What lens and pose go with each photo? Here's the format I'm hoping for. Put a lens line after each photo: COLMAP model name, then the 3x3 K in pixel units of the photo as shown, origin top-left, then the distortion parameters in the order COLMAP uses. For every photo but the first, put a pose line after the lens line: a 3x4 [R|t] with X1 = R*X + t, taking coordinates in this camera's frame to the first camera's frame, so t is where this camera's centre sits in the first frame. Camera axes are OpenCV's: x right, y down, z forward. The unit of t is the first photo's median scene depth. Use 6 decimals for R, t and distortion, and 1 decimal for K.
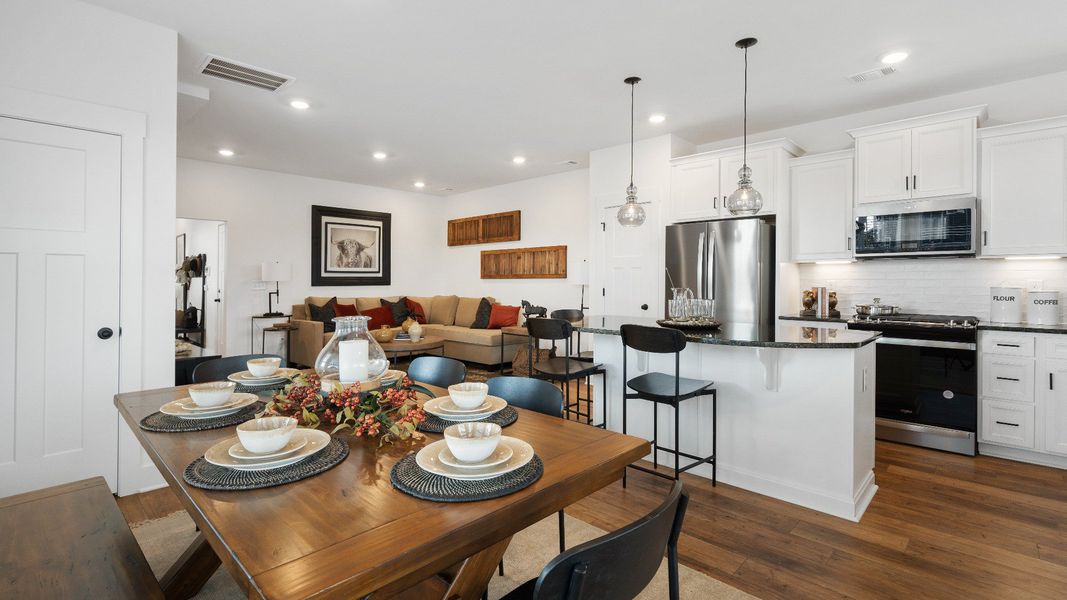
lens RADIAL K [[491.1, 0, 557.1], [0, 491.1, 295.8], [0, 0, 1]] dist [0.000084, -0.000045]
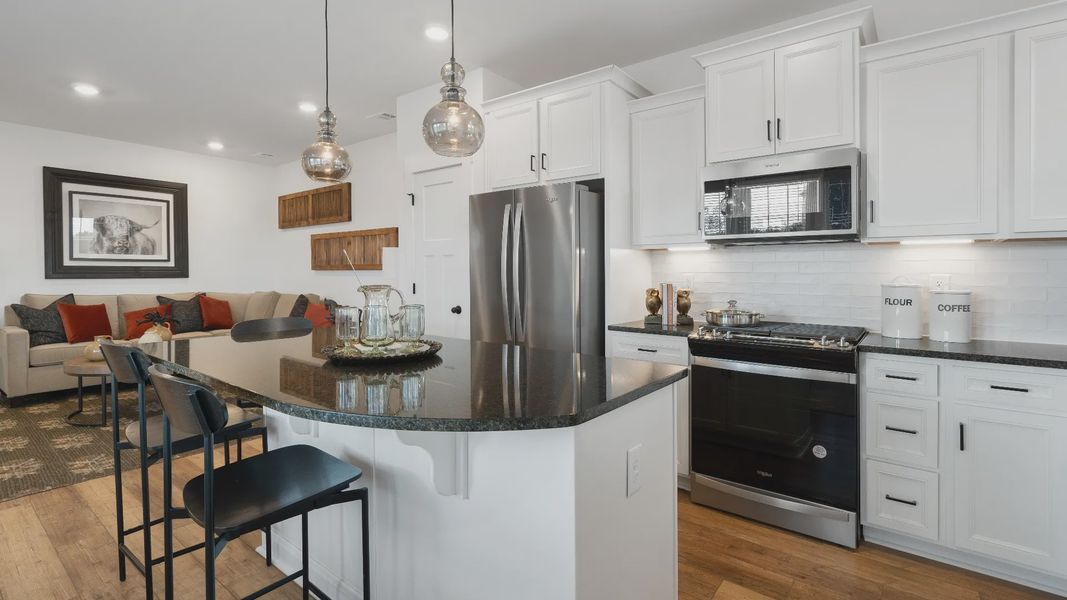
lens RADIAL K [[488.9, 0, 578.5], [0, 488.9, 284.7], [0, 0, 1]] dist [-0.001095, -0.000548]
pose [[0.992019, 0.001580, 0.126081, 0.200123], [-0.000640, 0.999972, -0.007498, -0.006636], [-0.126089, 0.007358, 0.991992, 0.200388]]
